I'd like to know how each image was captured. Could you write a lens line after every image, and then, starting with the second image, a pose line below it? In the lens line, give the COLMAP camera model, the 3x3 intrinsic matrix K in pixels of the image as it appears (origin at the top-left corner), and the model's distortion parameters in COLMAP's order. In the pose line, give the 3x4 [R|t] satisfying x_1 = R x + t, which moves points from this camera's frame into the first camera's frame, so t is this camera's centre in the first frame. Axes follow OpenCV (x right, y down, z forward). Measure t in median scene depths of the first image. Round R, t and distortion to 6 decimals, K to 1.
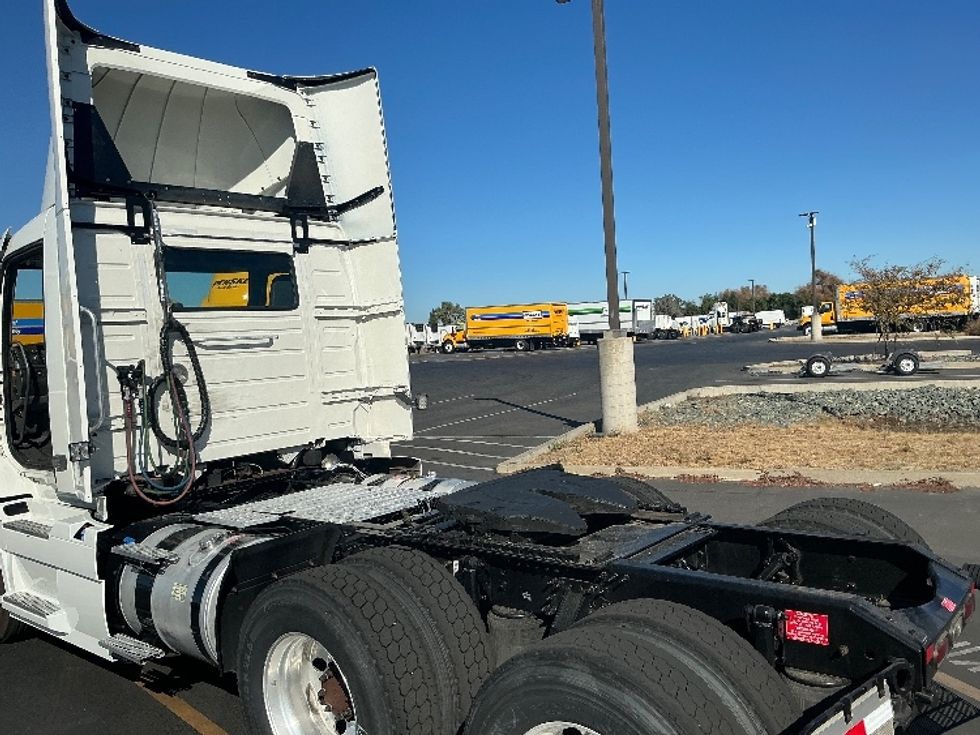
lens RADIAL K [[817.8, 0, 490.0], [0, 817.8, 367.5], [0, 0, 1]] dist [0.134040, -0.265270]
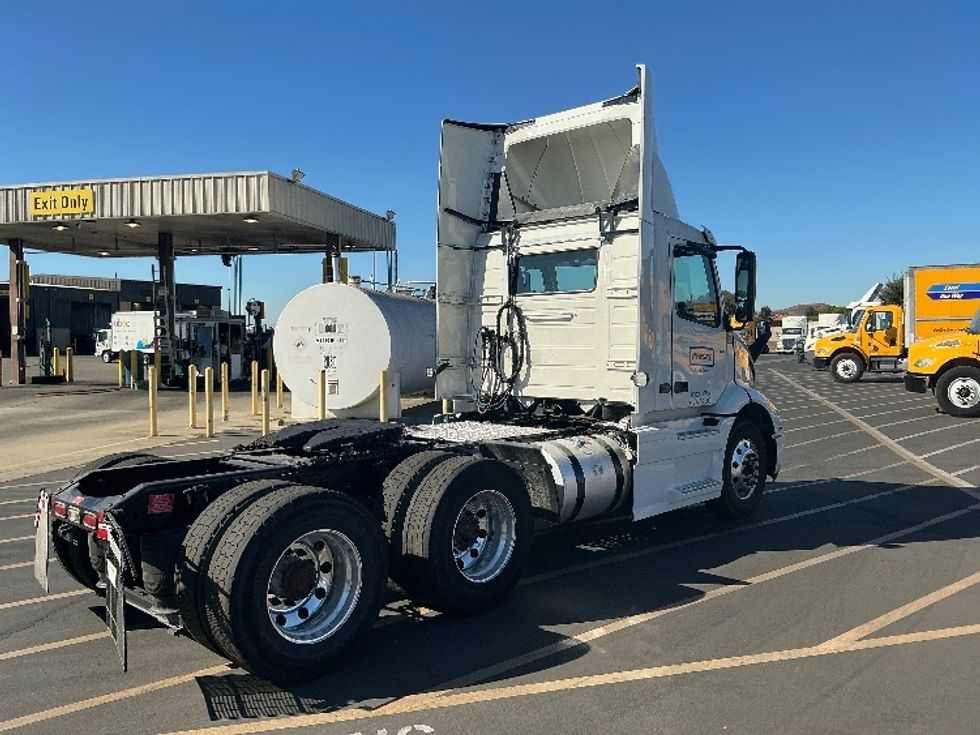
lens RADIAL K [[817.8, 0, 490.0], [0, 817.8, 367.5], [0, 0, 1]] dist [0.134040, -0.265270]
pose [[-0.057836, 0.094982, -0.993797, 0.987562], [-0.022652, 0.995083, 0.096423, -0.069962], [0.998069, 0.028088, -0.055400, 0.884421]]
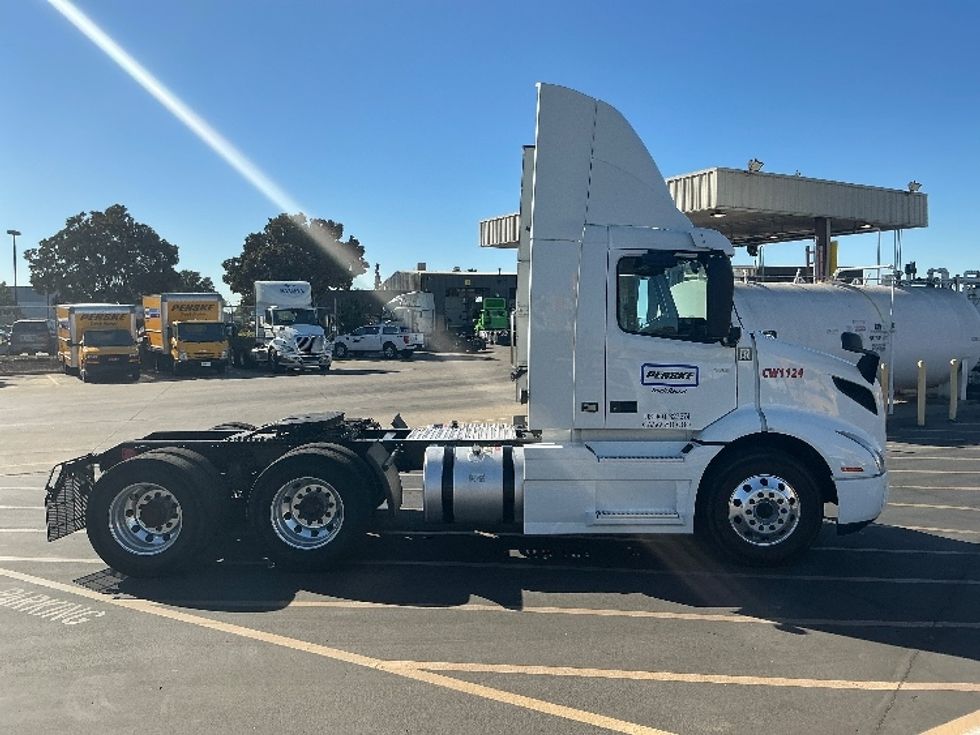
lens RADIAL K [[817.8, 0, 490.0], [0, 817.8, 367.5], [0, 0, 1]] dist [0.134040, -0.265270]
pose [[-0.764275, 0.099332, -0.637194, 0.617406], [0.031858, 0.992675, 0.116535, -0.124691], [0.644103, 0.068765, -0.761842, 1.869905]]
